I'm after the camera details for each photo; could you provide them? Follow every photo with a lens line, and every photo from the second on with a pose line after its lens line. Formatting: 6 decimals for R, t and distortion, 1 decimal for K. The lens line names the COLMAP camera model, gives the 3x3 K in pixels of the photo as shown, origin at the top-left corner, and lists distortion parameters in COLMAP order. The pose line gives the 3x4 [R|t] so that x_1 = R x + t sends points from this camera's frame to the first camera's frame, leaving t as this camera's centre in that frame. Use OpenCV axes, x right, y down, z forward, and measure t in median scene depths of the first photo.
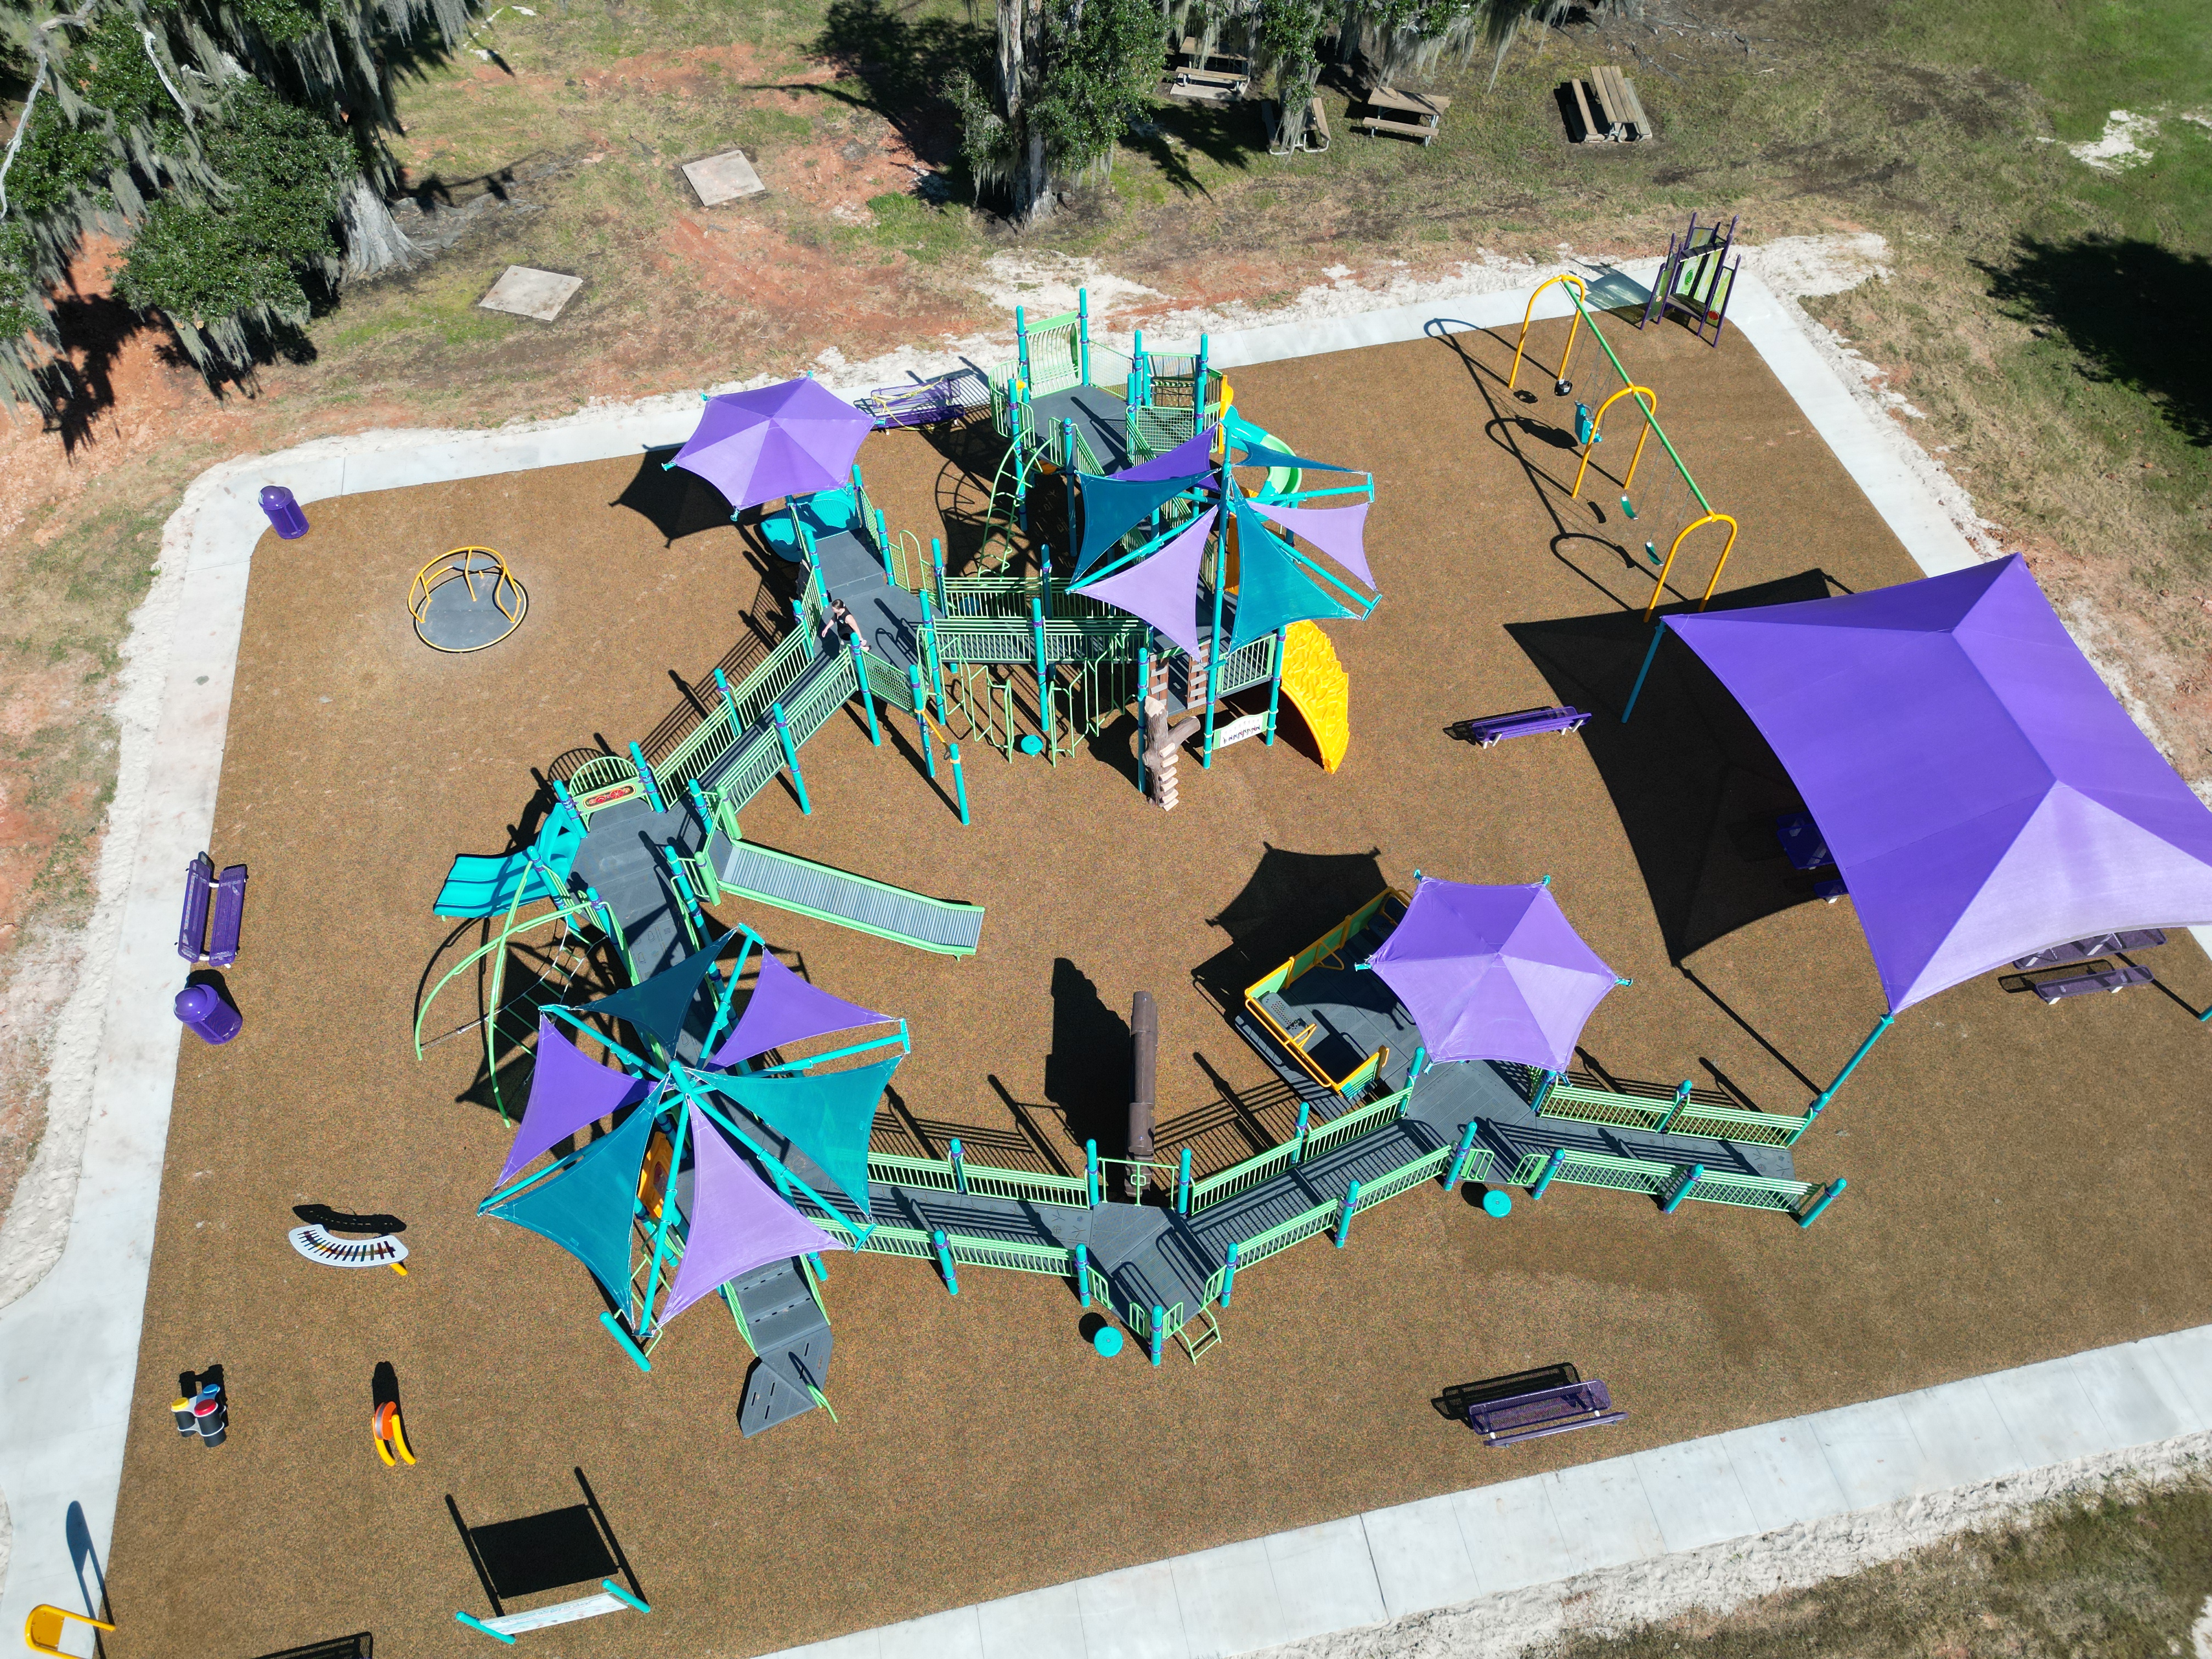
lens RADIAL K [[1546.2, 0, 1106.4], [0, 1546.2, 829.9], [0, 0, 1]] dist [0.058370, -0.046855]
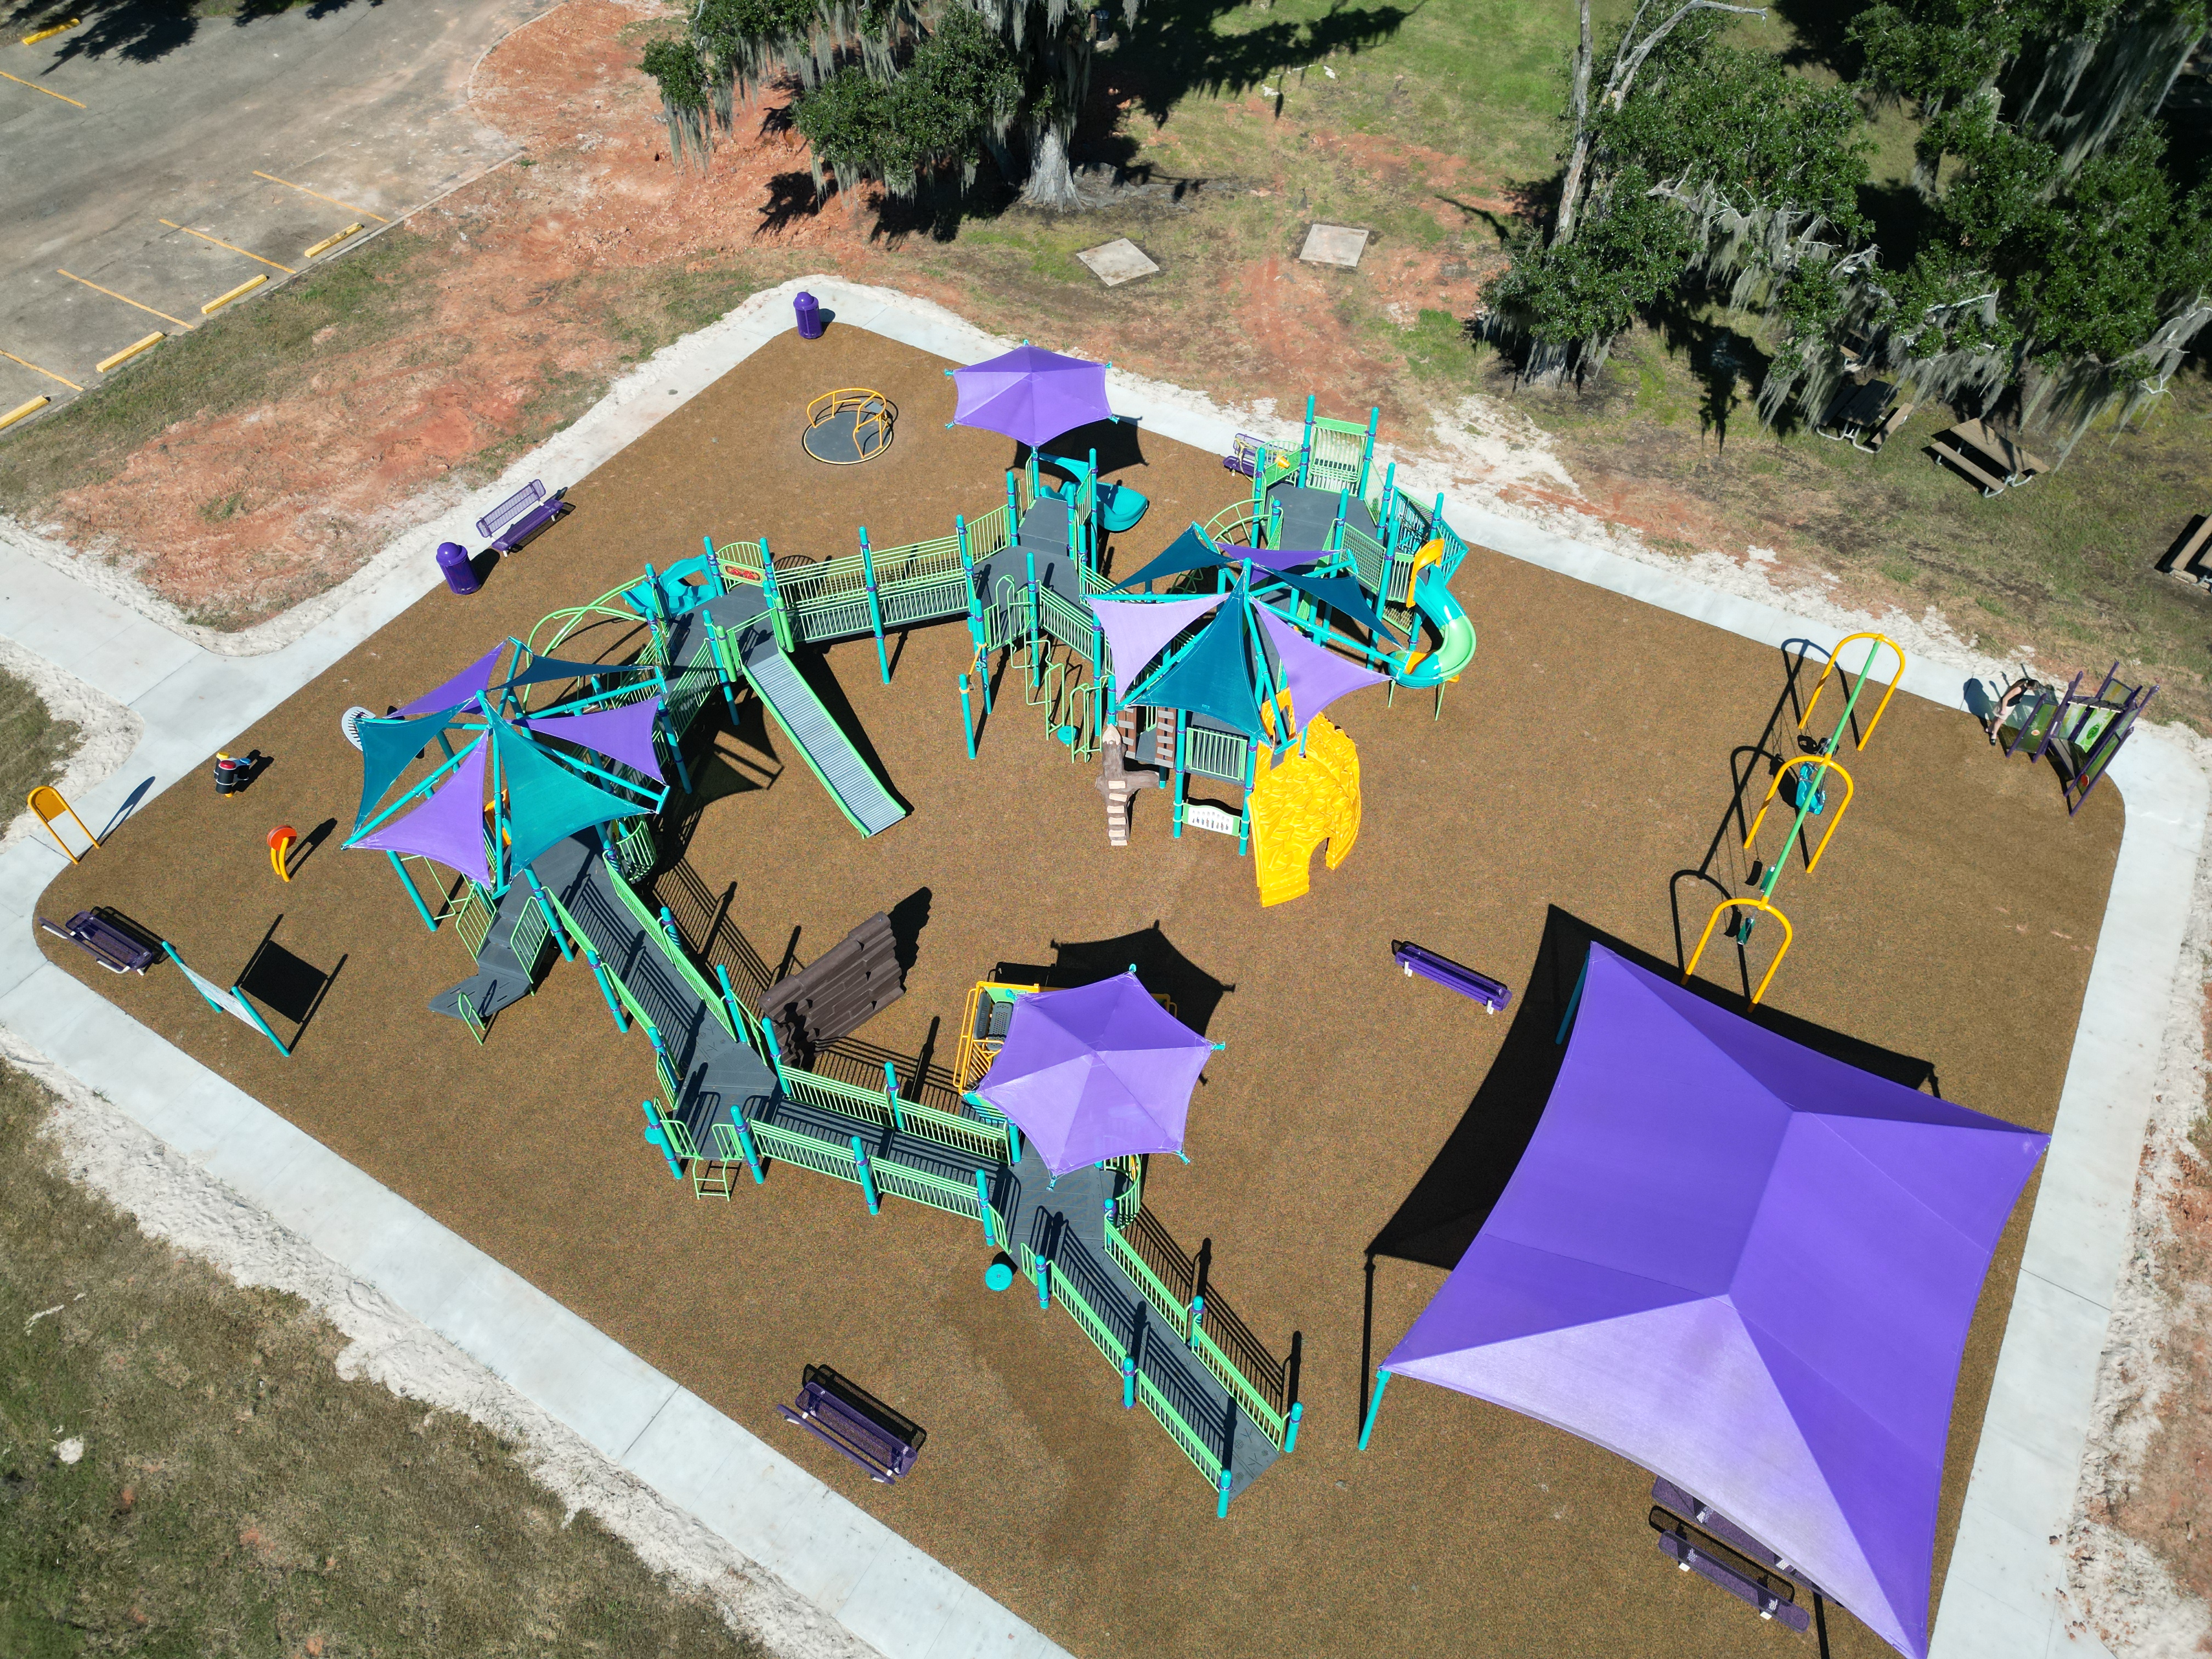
lens RADIAL K [[1546.2, 0, 1111.4], [0, 1546.2, 834.9], [0, 0, 1]] dist [0.058370, -0.046855]
pose [[0.726968, 0.526919, -0.440311, 0.486814], [-0.559032, 0.826507, 0.066100, -0.085461], [0.398750, 0.198096, 0.895409, 0.056616]]
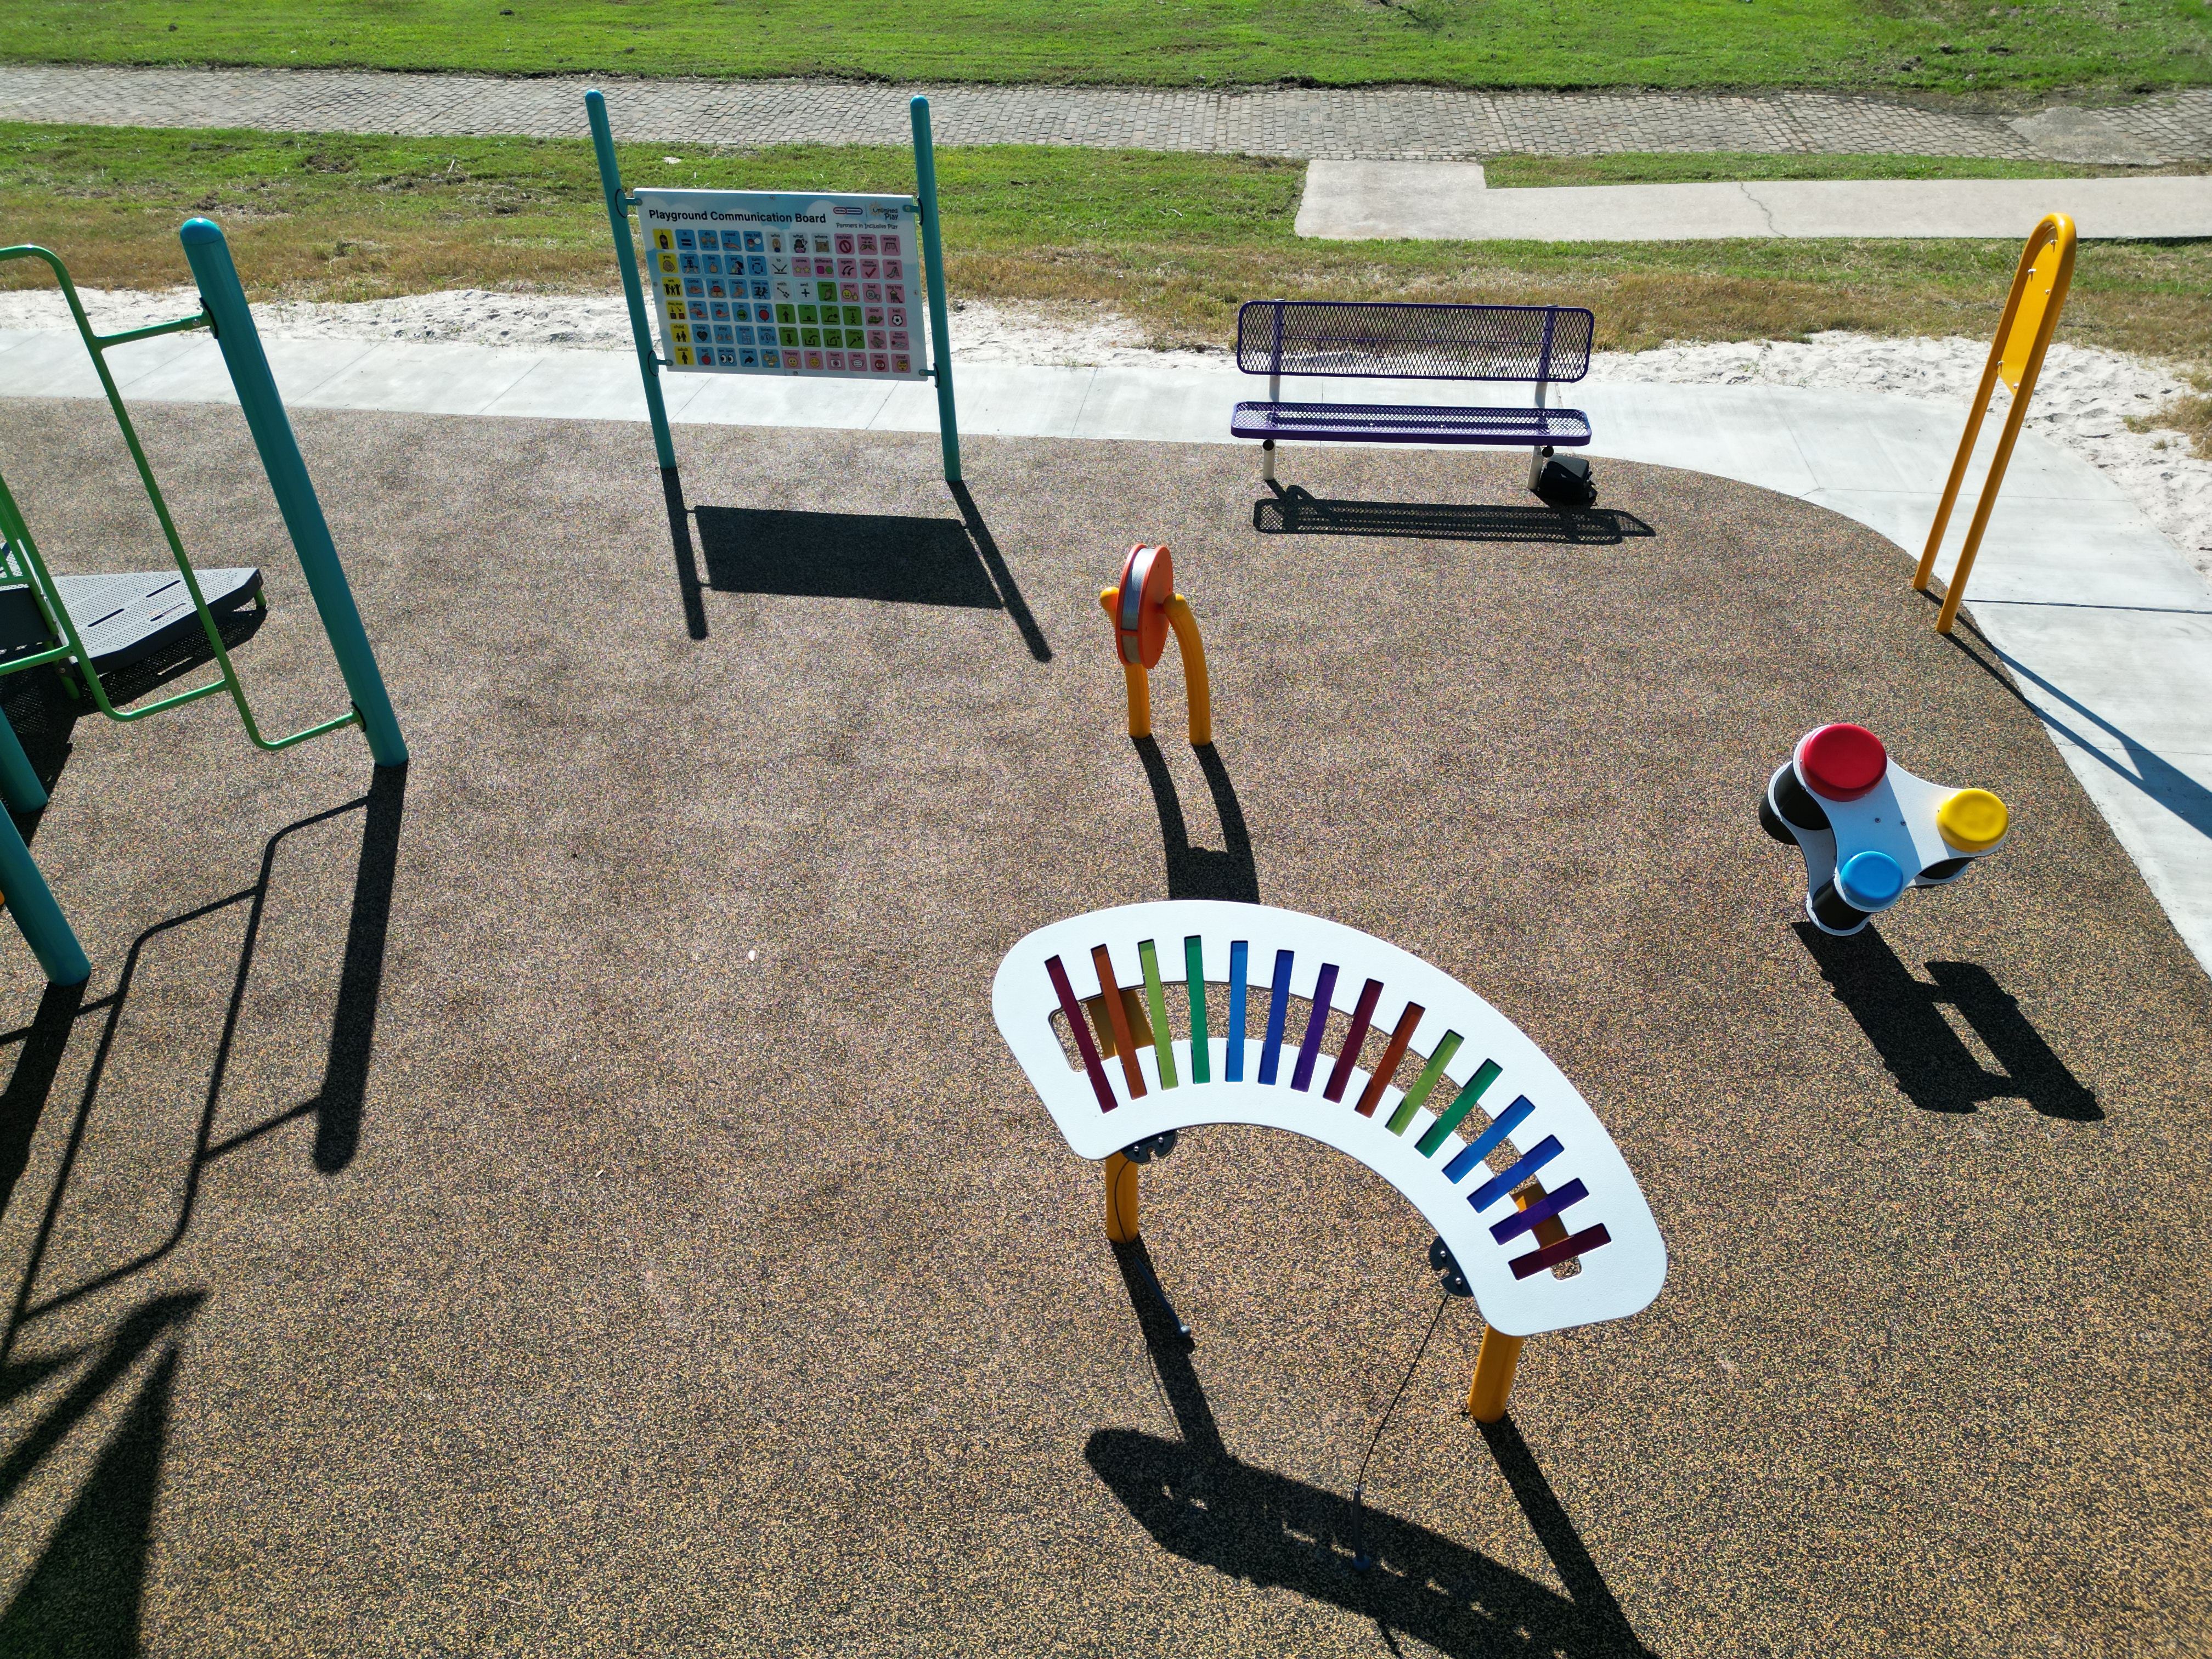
lens RADIAL K [[1546.2, 0, 1097.6], [0, 1546.2, 819.7], [0, 0, 1]] dist [0.058370, -0.046855]
pose [[-0.941707, -0.166576, 0.292302, -0.404373], [0.295689, 0.004661, 0.955273, 0.073902], [-0.160488, 0.986018, 0.044866, 0.766300]]
